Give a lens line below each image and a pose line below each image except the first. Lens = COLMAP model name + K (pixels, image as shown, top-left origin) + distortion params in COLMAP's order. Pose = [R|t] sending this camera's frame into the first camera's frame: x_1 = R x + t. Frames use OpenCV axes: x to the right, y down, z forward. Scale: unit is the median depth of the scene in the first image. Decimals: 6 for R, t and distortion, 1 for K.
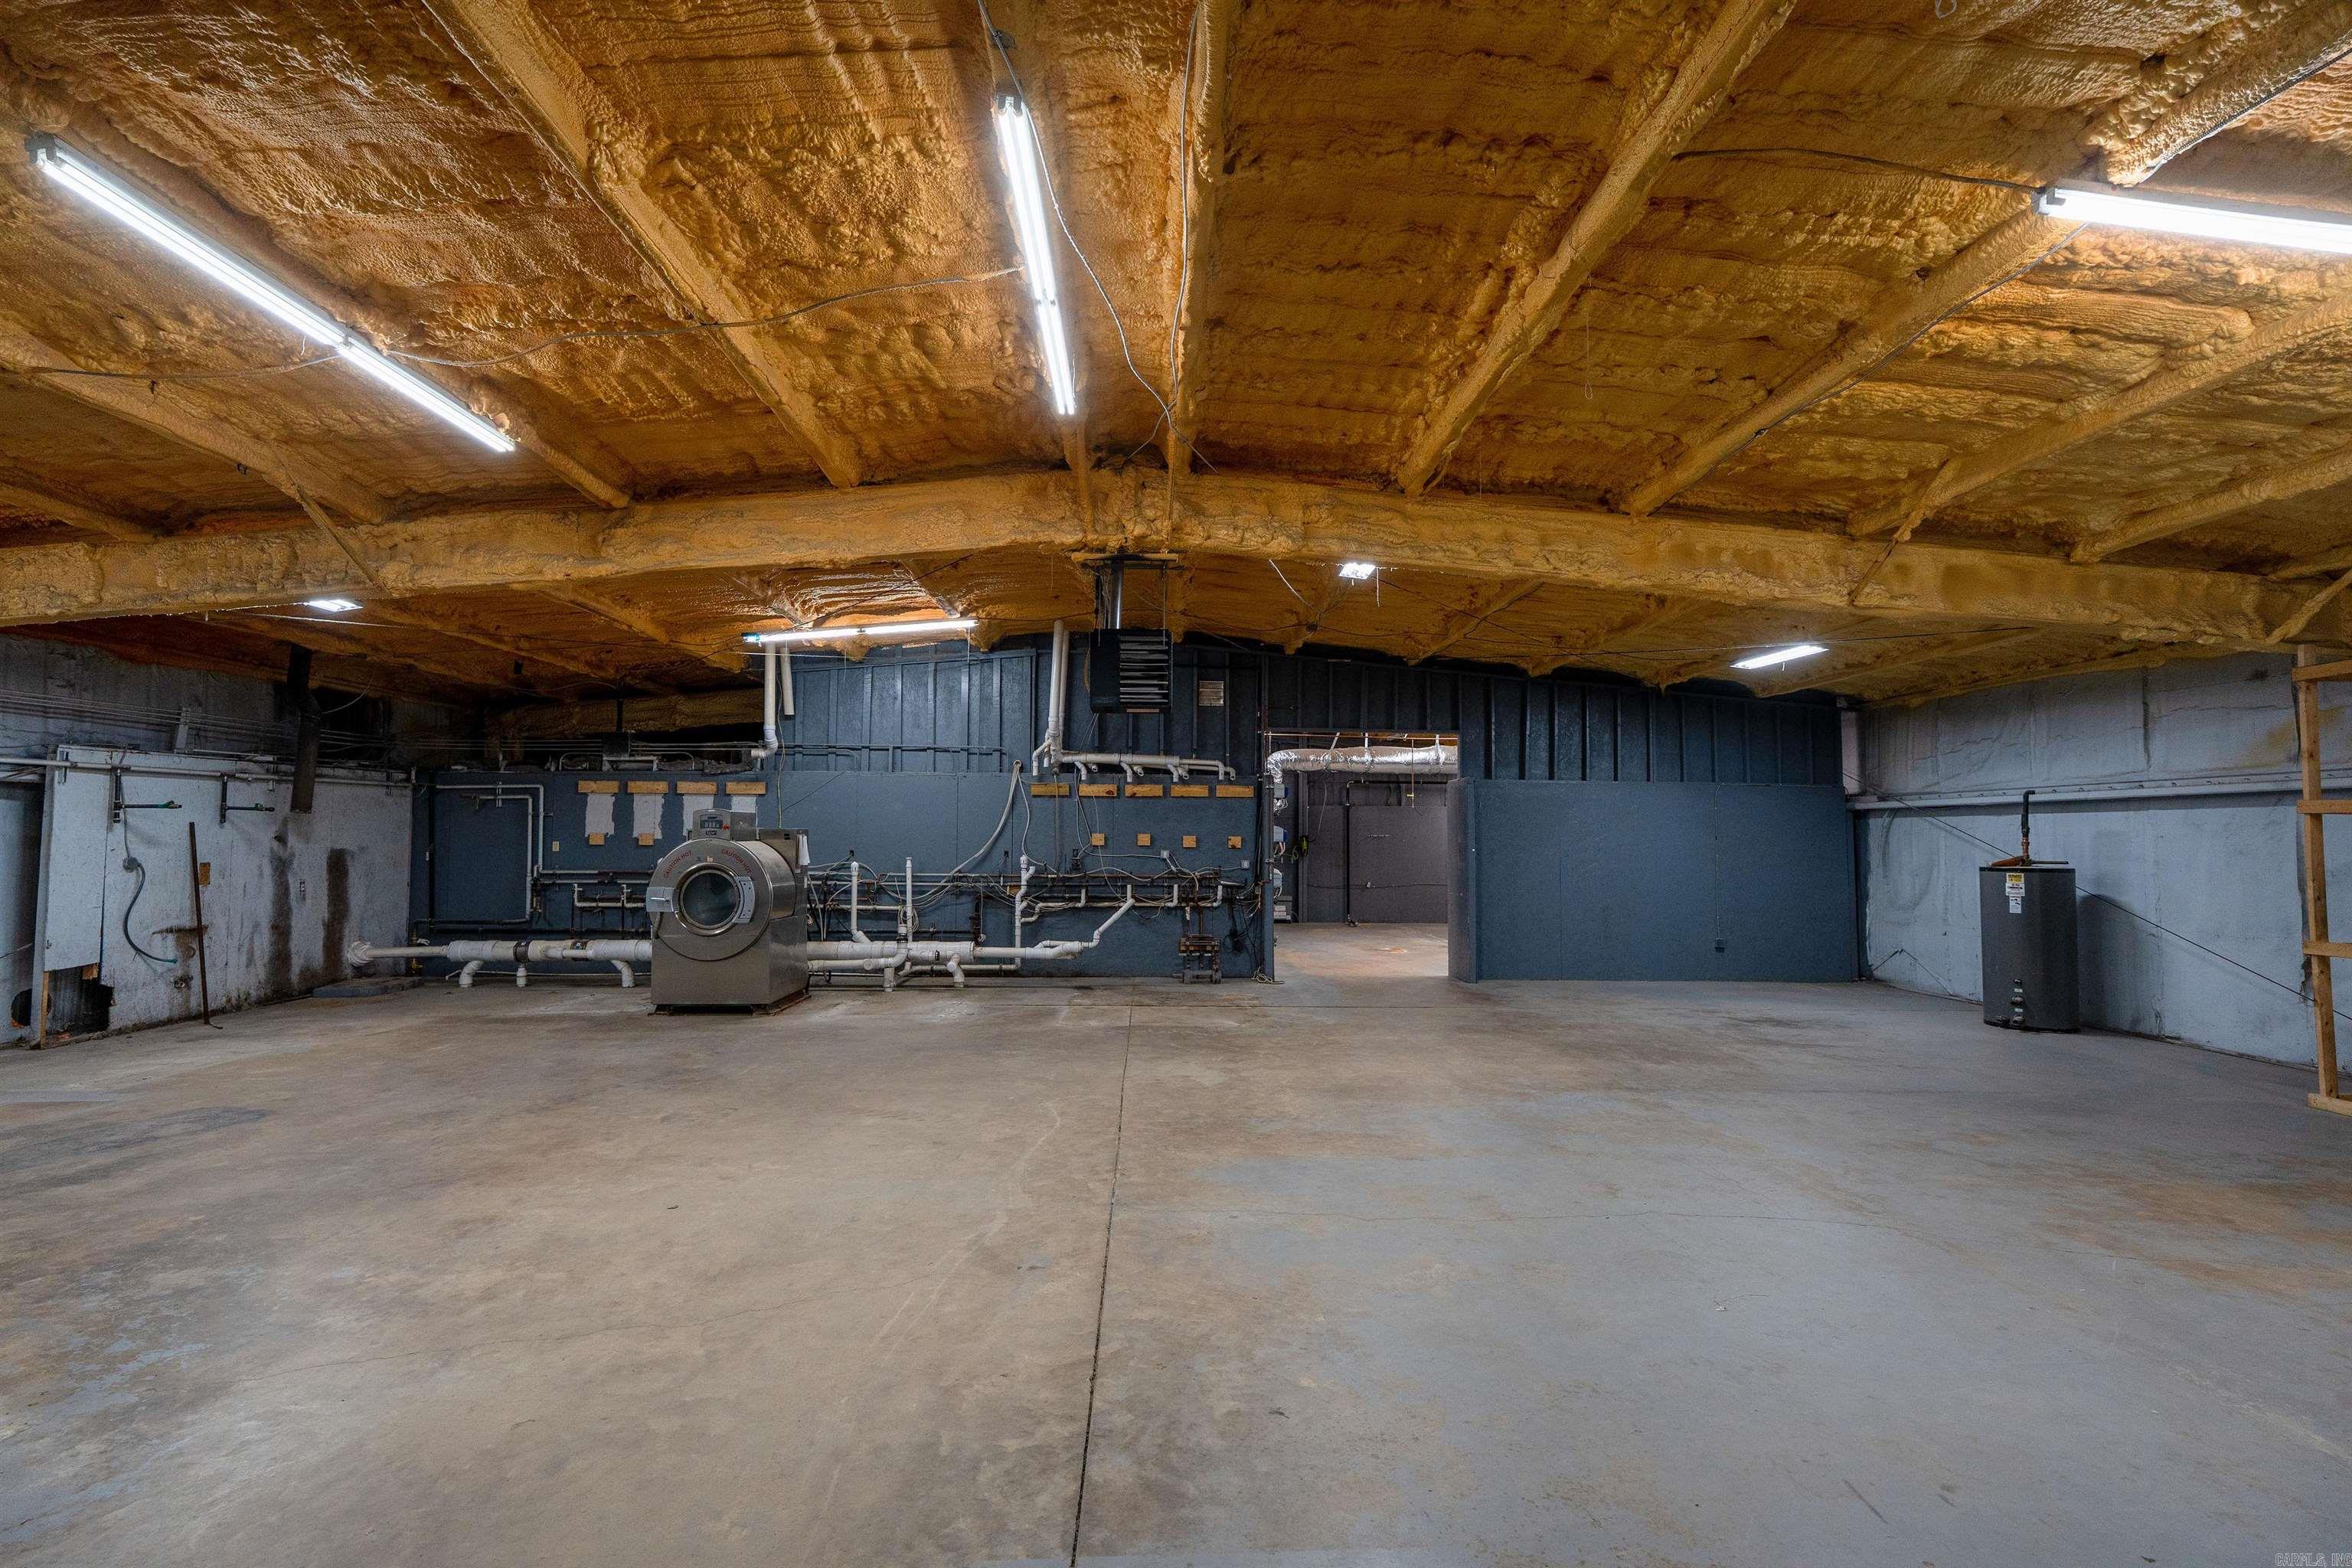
lens RADIAL K [[1038.2, 0, 1176.0], [0, 1038.2, 784.0], [0, 0, 1]] dist [-0.010501, 0.000399]
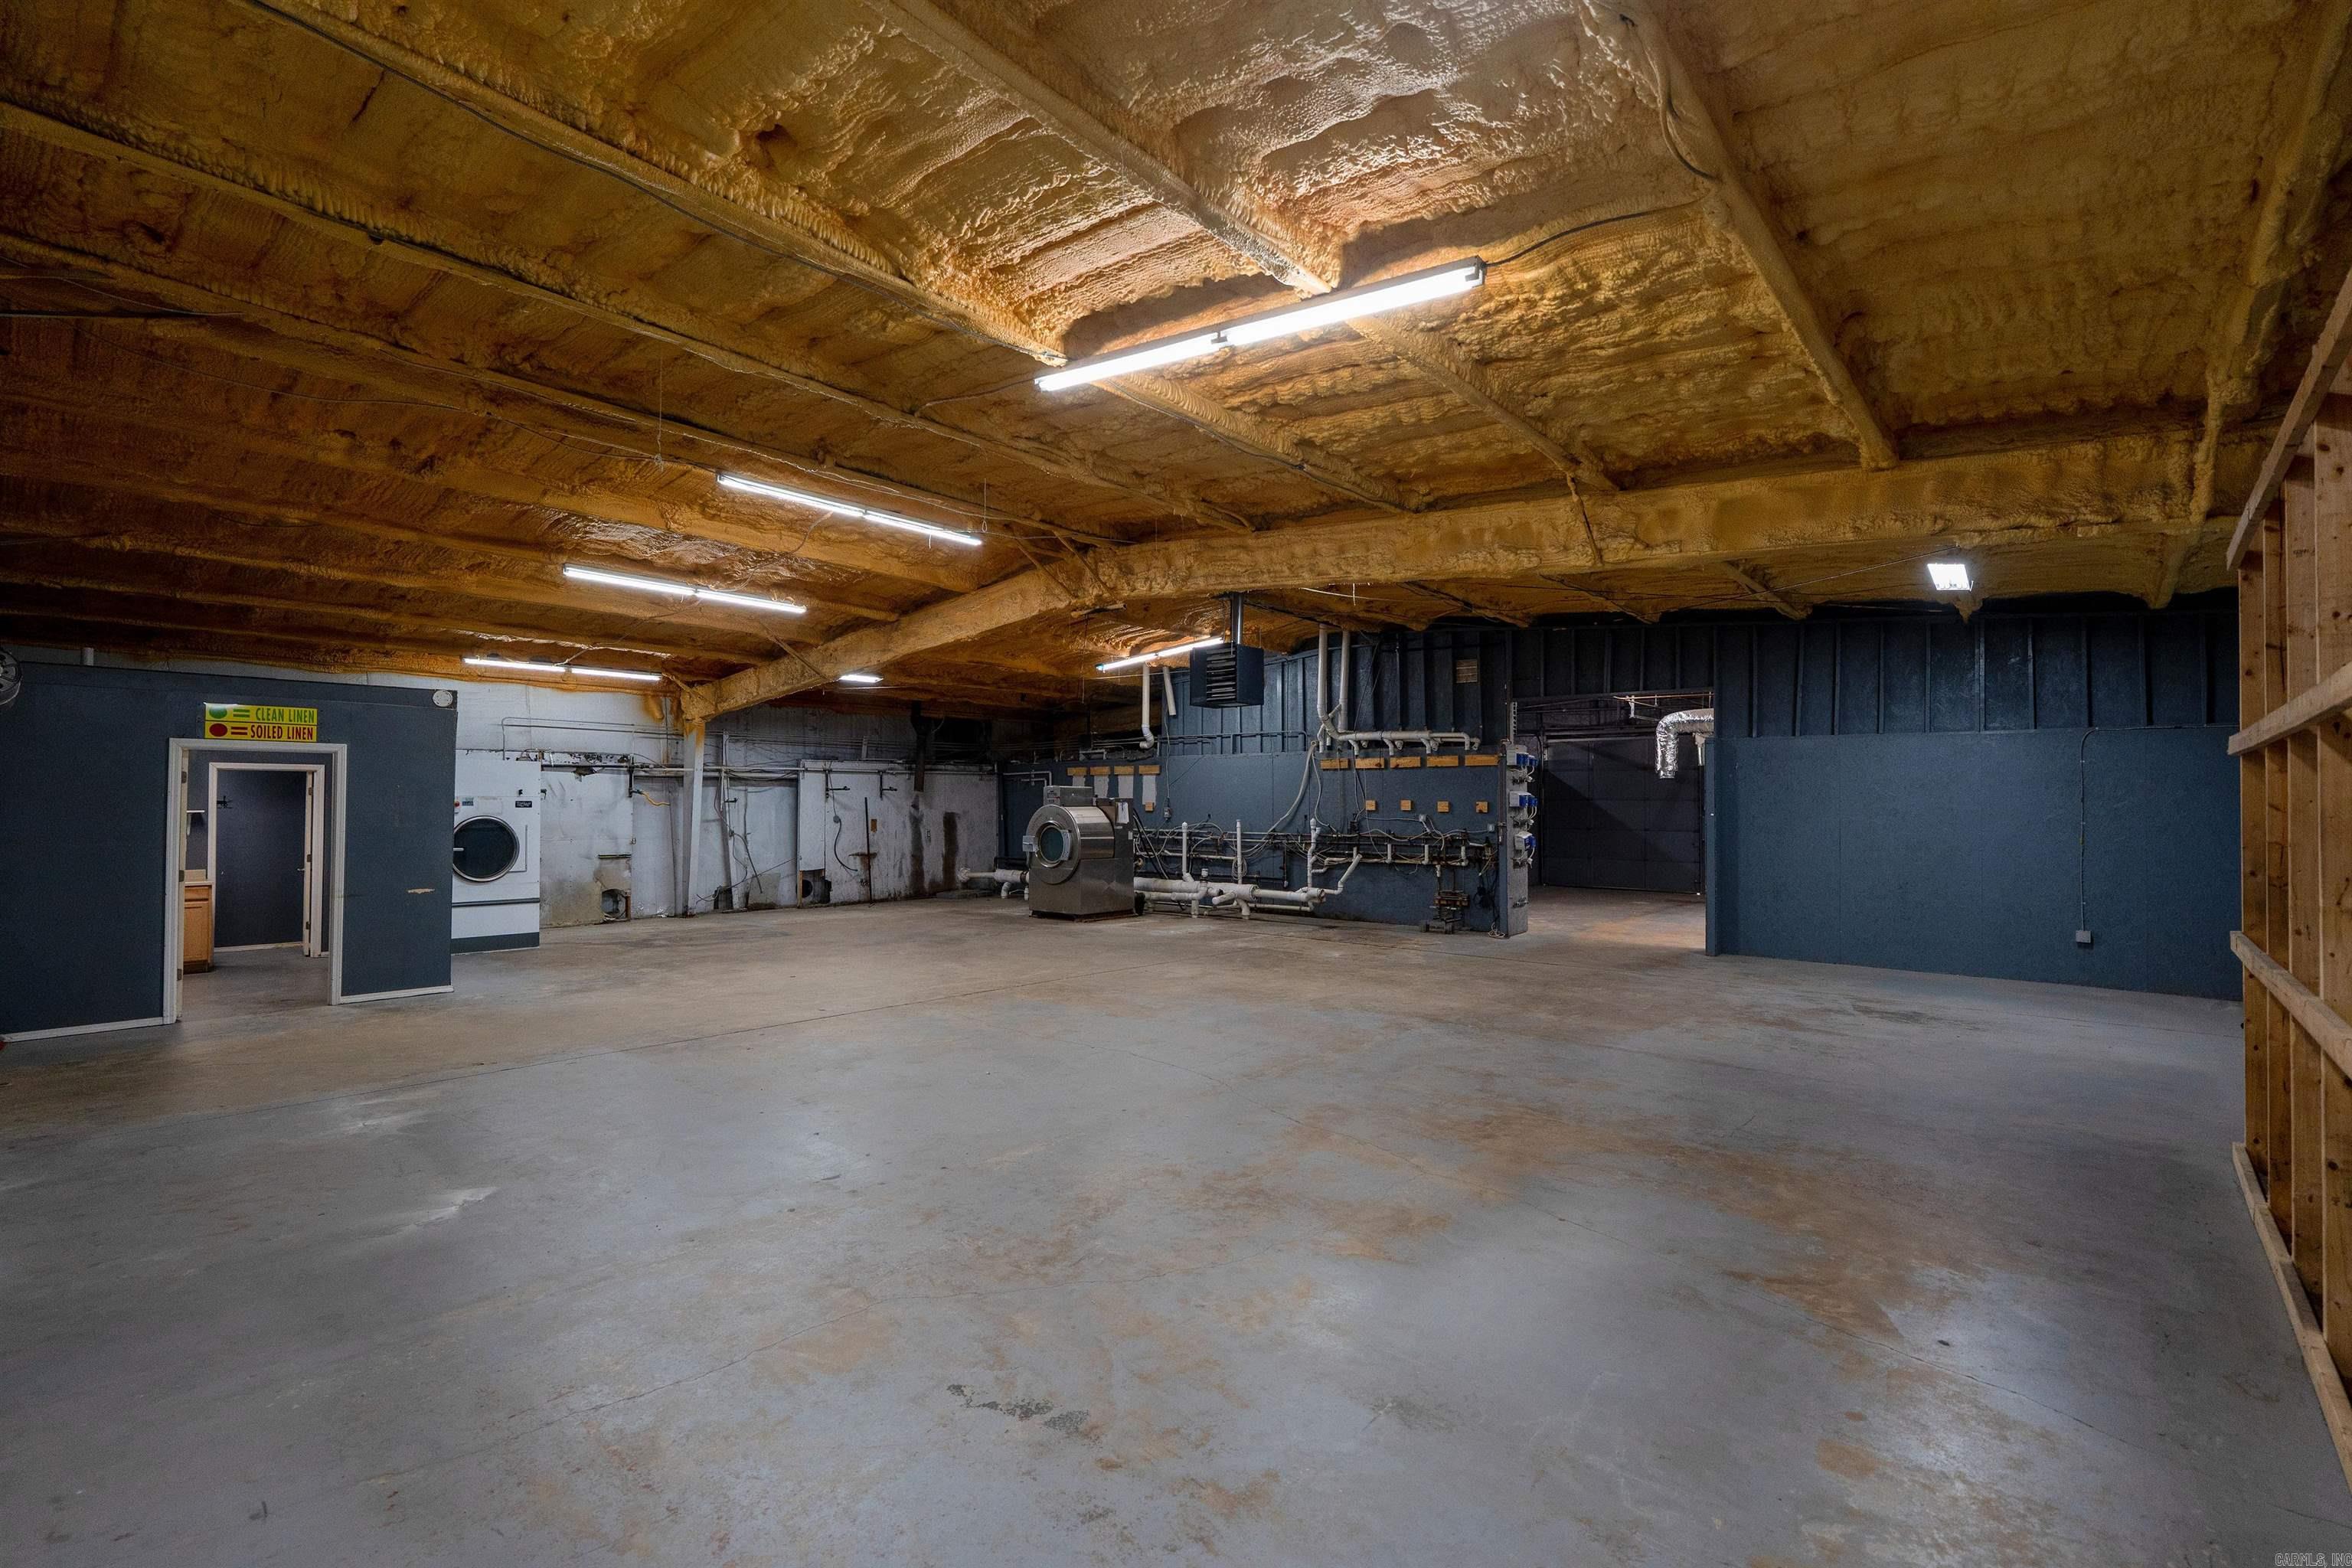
lens RADIAL K [[1038.2, 0, 1176.0], [0, 1038.2, 784.0], [0, 0, 1]] dist [-0.010501, 0.000399]
pose [[0.740935, -0.017882, -0.671338, 0.655271], [0.035444, 0.999293, 0.012501, 0.008487], [0.670640, -0.033057, 0.741046, -0.015980]]
